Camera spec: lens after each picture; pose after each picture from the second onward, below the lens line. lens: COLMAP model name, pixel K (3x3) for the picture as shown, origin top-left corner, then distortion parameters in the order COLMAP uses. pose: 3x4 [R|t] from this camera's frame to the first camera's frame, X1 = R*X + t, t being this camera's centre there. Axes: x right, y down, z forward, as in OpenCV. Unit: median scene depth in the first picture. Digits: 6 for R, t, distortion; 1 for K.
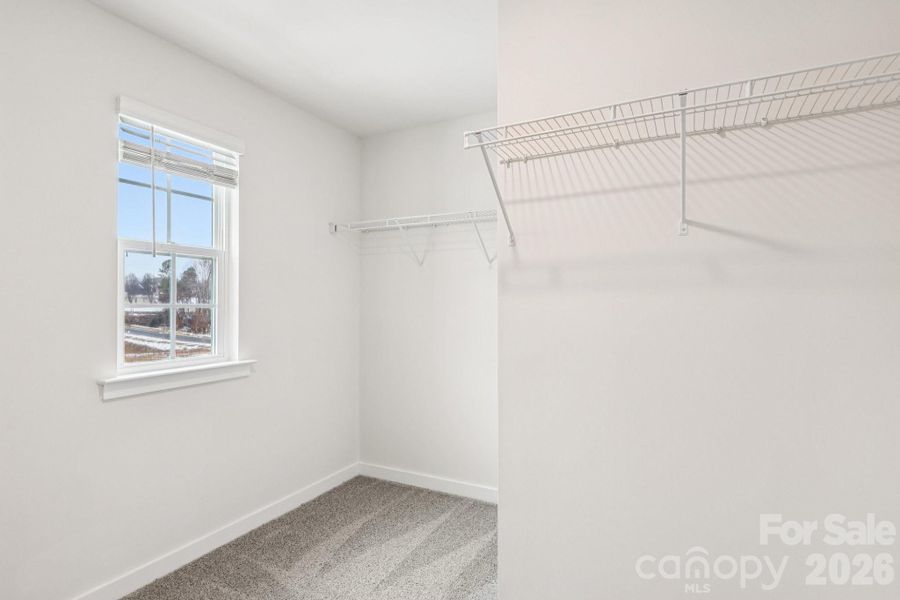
lens RADIAL K [[466.7, 0, 453.4], [0, 466.7, 300.0], [0, 0, 1]] dist [-0.004399, 0.001777]
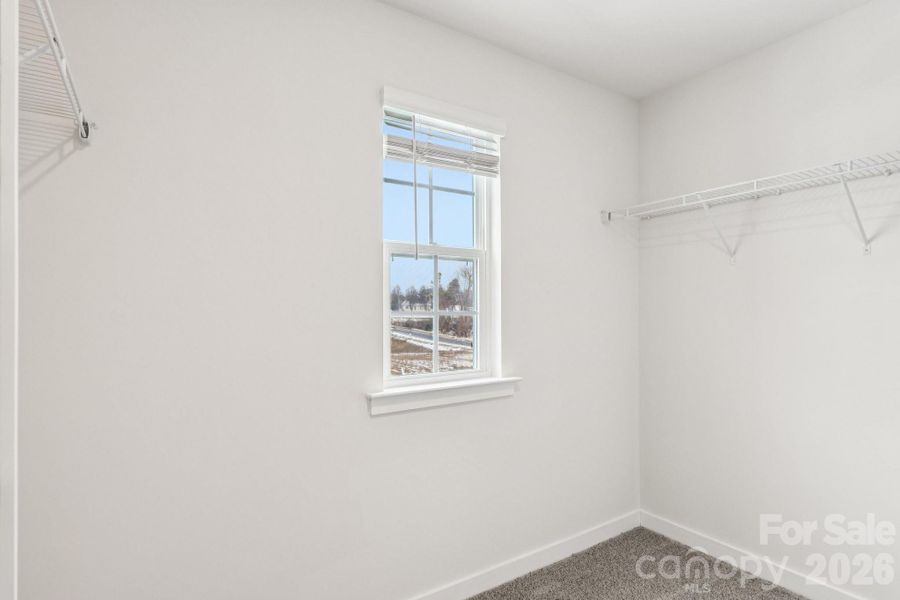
lens RADIAL K [[466.7, 0, 469.1], [0, 466.7, 302.1], [0, 0, 1]] dist [-0.004399, 0.001777]
pose [[0.885438, -0.013332, -0.464567, -0.106538], [0.009148, 0.999895, -0.011259, 0.000907], [0.464668, 0.005720, 0.885467, 0.197561]]
